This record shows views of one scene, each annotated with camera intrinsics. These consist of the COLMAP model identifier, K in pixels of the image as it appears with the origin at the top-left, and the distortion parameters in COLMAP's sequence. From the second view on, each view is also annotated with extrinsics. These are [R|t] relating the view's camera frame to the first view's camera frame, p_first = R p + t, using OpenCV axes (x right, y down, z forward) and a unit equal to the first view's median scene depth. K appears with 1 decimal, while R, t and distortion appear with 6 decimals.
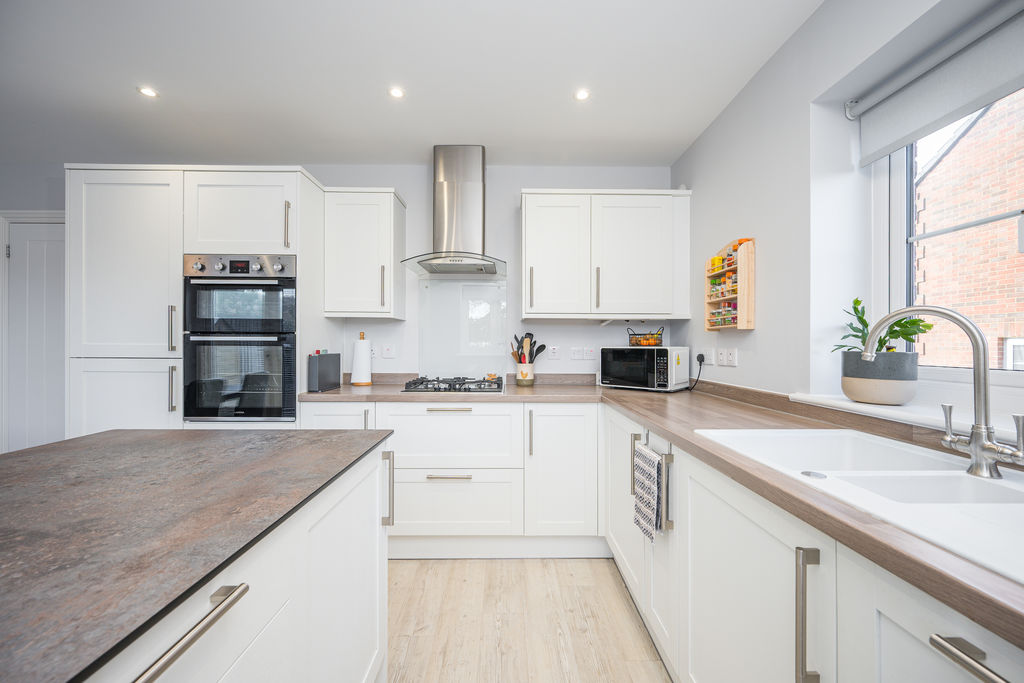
lens RADIAL K [[411.9, 0, 514.7], [0, 411.9, 343.0], [0, 0, 1]] dist [-0.000055, -0.000019]
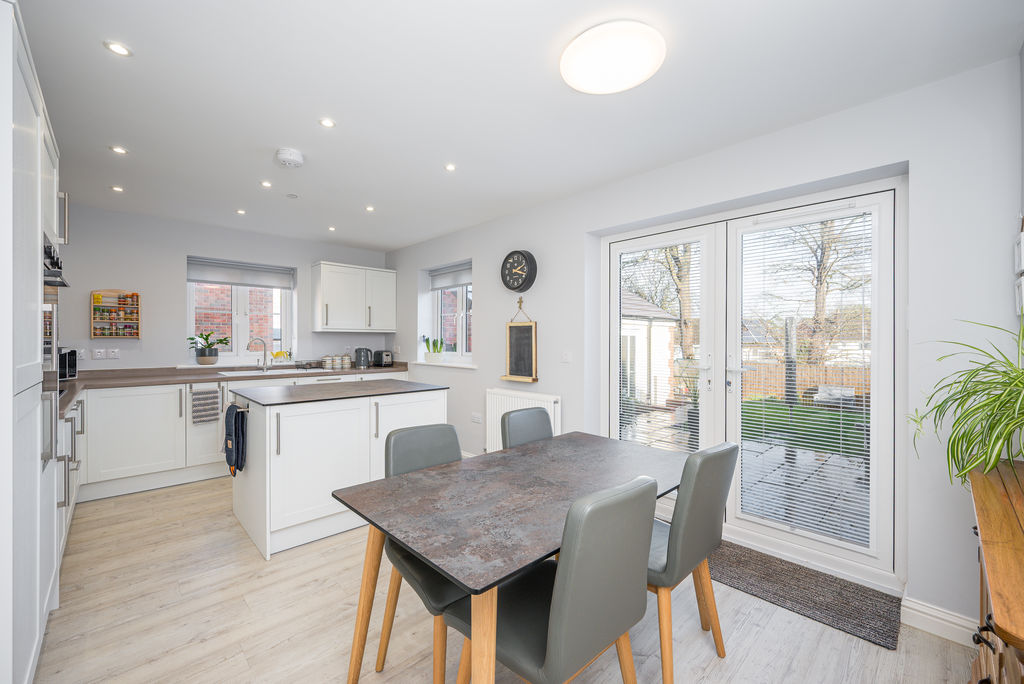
lens RADIAL K [[415.9, 0, 505.4], [0, 415.9, 339.8], [0, 0, 1]] dist [0.001706, 0.000029]
pose [[-0.676588, -0.005168, 0.736343, -1.819548], [-0.007662, 0.999971, -0.000023, -0.036411], [-0.736321, -0.005657, -0.676608, 0.901322]]
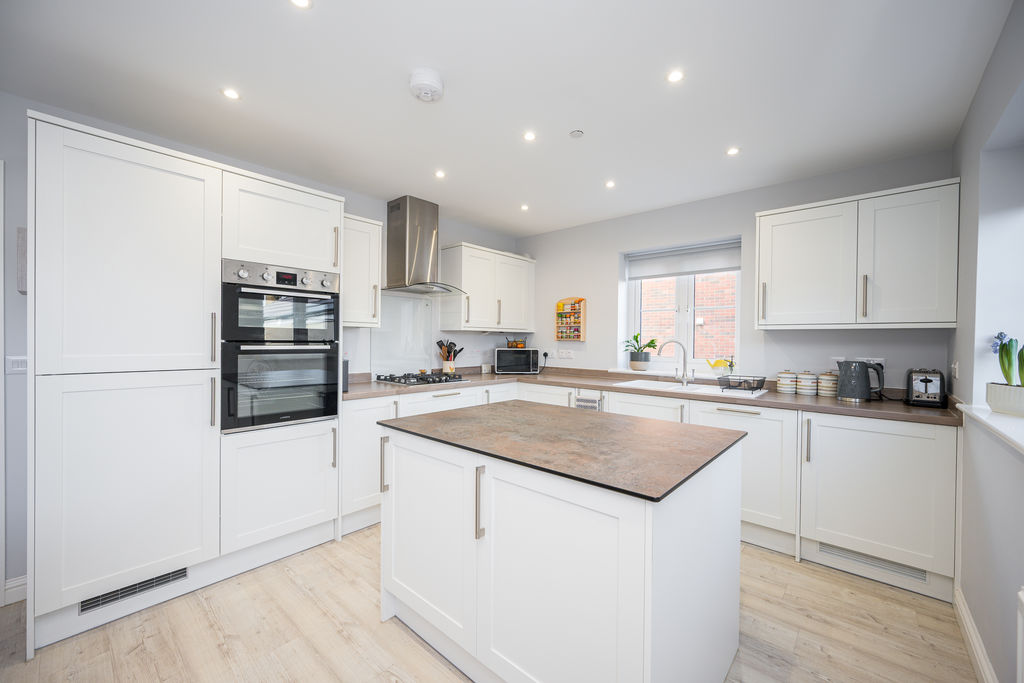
lens RADIAL K [[400.8, 0, 516.7], [0, 400.8, 340.6], [0, 0, 1]] dist [-0.000302, 0.000132]
pose [[0.670140, 0.001242, 0.742234, -1.034249], [-0.009635, 0.999929, 0.007025, -0.040164], [-0.742172, -0.011859, 0.670104, -0.120745]]
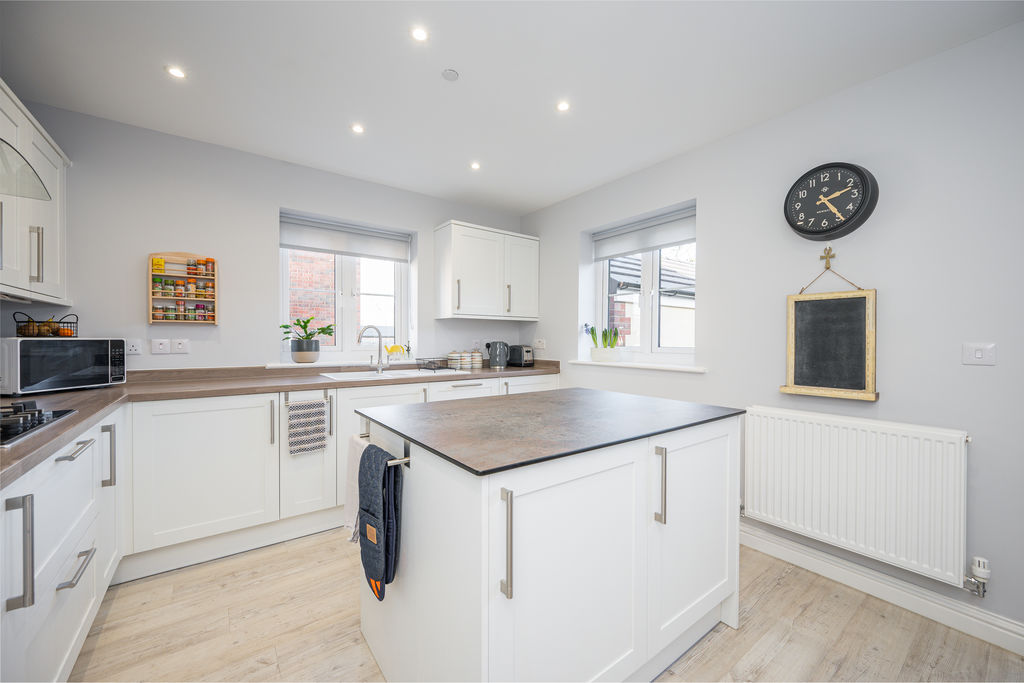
lens RADIAL K [[400.8, 0, 516.7], [0, 400.8, 340.6], [0, 0, 1]] dist [-0.000302, 0.000132]
pose [[-0.593218, -0.008893, 0.804992, -0.954287], [-0.008701, 0.999951, 0.004635, 0.003221], [-0.804994, -0.004255, -0.593267, 0.838550]]
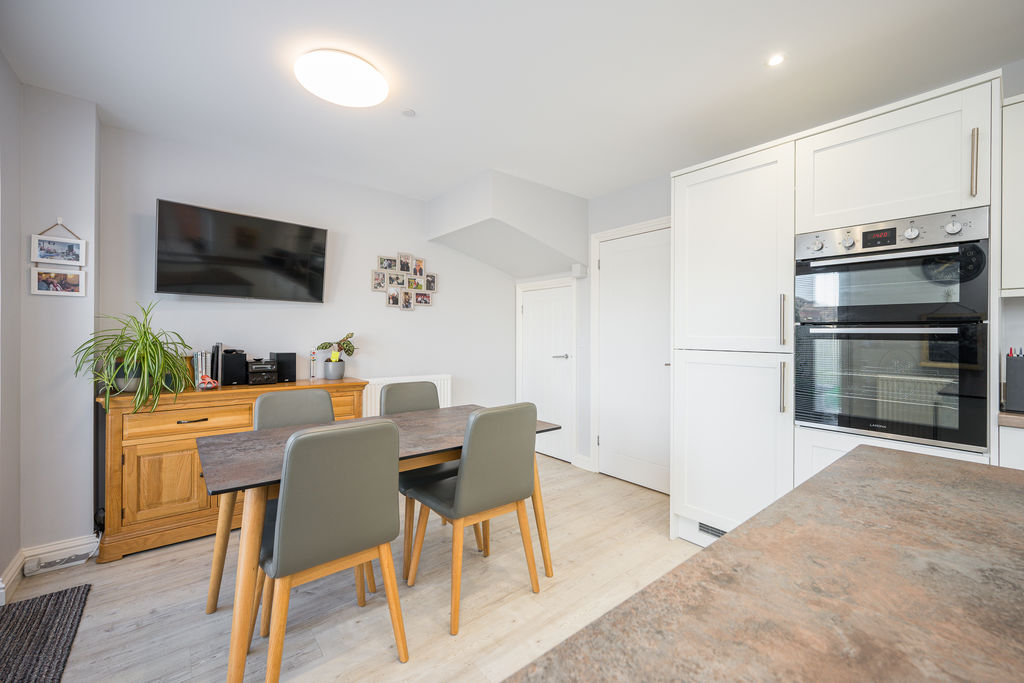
lens RADIAL K [[405.4, 0, 519.3], [0, 405.4, 336.5], [0, 0, 1]] dist [-0.000583, -0.000107]
pose [[0.644533, 0.003664, -0.764568, -0.520816], [-0.002638, 0.999993, 0.002568, 0.000310], [0.764572, 0.000362, 0.644538, -0.009257]]
